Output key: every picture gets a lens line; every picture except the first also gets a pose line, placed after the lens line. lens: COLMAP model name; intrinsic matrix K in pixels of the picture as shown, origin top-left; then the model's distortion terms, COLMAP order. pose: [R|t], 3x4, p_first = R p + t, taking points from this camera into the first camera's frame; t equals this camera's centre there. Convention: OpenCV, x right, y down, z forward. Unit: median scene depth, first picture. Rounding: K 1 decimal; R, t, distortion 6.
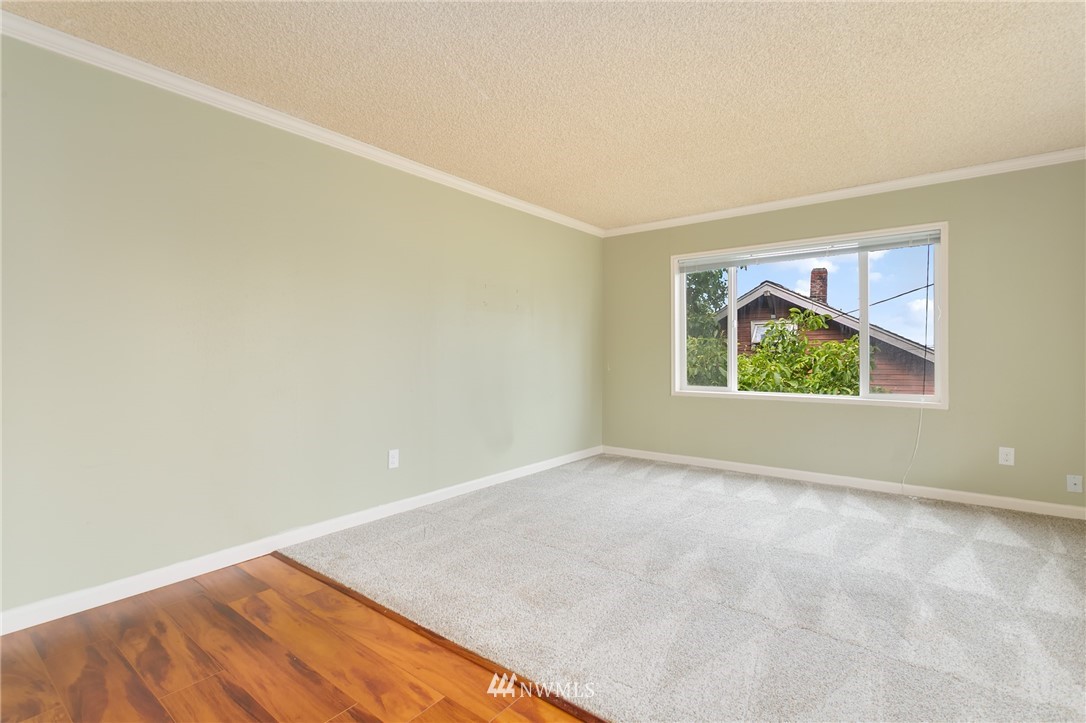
lens RADIAL K [[508.8, 0, 544.7], [0, 508.8, 352.2], [0, 0, 1]] dist [0.010297, -0.000021]
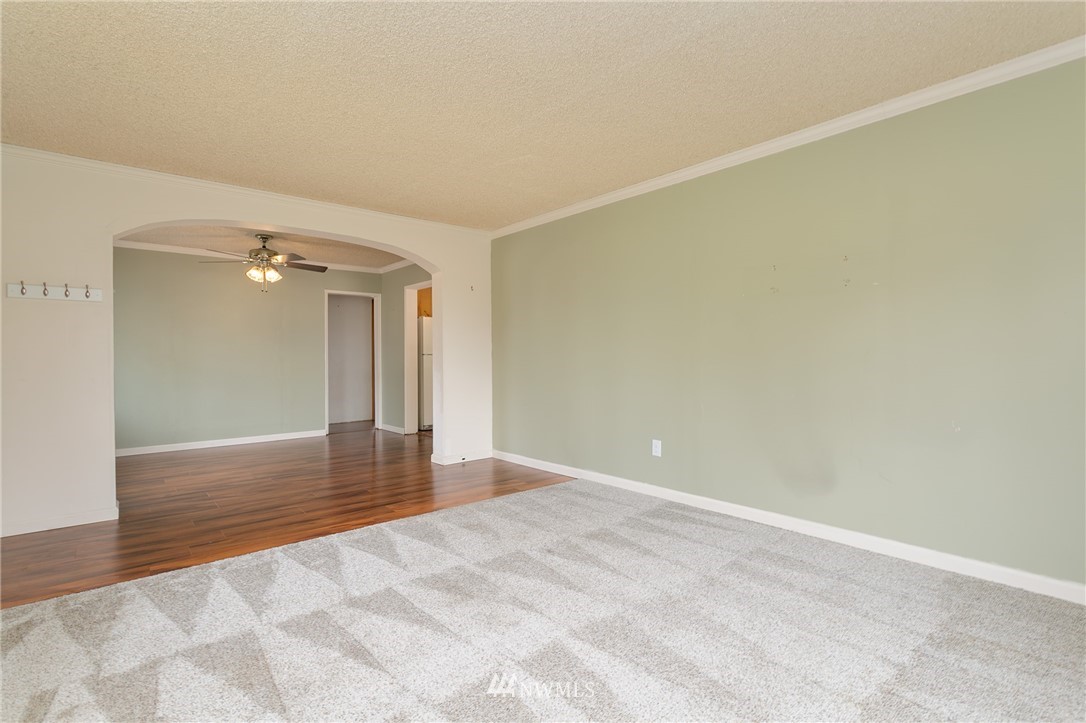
lens RADIAL K [[508.8, 0, 515.5], [0, 508.8, 373.6], [0, 0, 1]] dist [0.010297, -0.000021]
pose [[-0.212934, 0.037793, -0.976335, 0.726889], [0.007007, 0.999285, 0.037153, 0.000451], [0.977041, 0.001070, -0.213047, 0.784327]]
